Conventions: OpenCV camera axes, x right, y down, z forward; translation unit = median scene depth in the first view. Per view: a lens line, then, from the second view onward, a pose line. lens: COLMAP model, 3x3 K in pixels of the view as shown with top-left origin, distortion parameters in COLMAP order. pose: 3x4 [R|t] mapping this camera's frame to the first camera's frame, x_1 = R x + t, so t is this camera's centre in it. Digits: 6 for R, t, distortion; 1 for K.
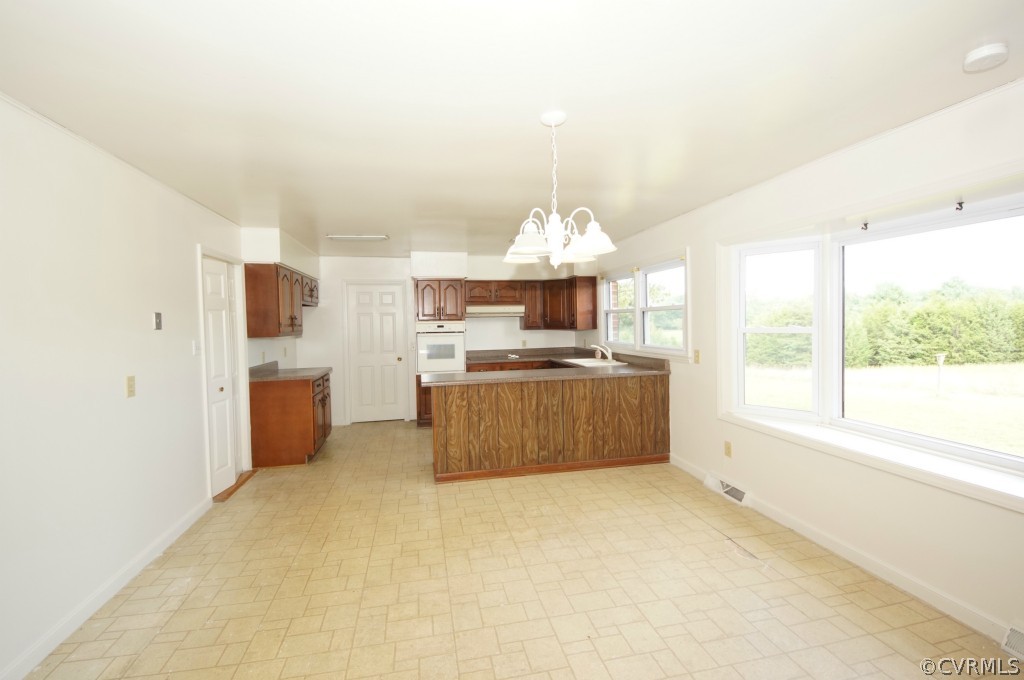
lens RADIAL K [[410.3, 0, 514.3], [0, 410.3, 333.7], [0, 0, 1]] dist [-0.009700, -0.000429]
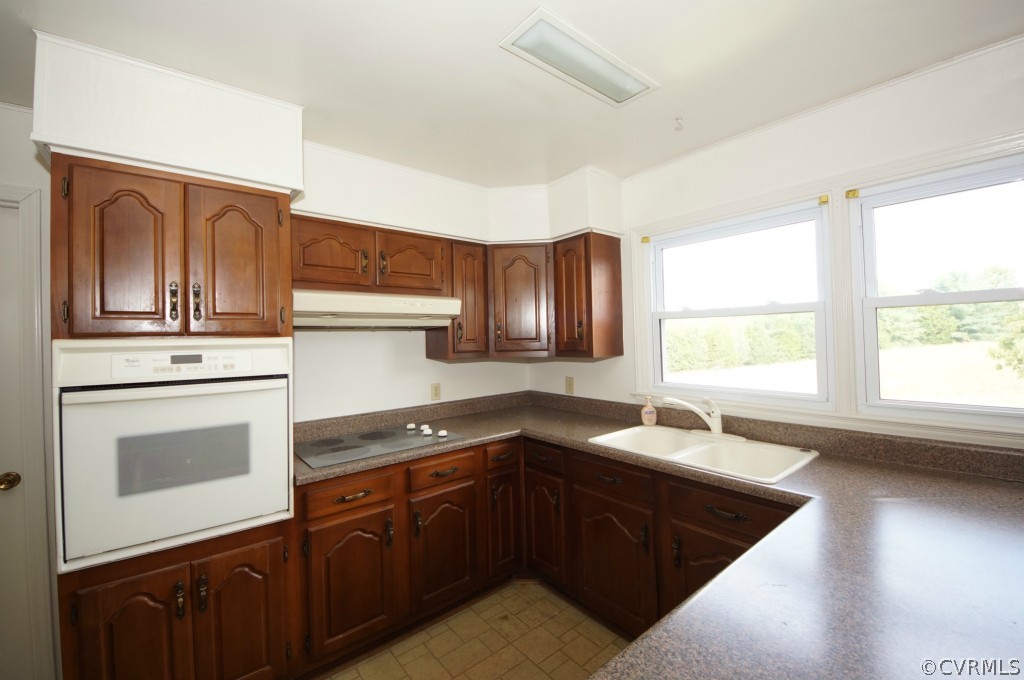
lens RADIAL K [[410.3, 0, 511.4], [0, 410.3, 326.4], [0, 0, 1]] dist [-0.009700, -0.000429]
pose [[0.897150, 0.009522, 0.441624, -0.107098], [0.020116, 0.997850, -0.062380, -0.017454], [-0.441268, 0.064848, 0.895029, 0.662734]]
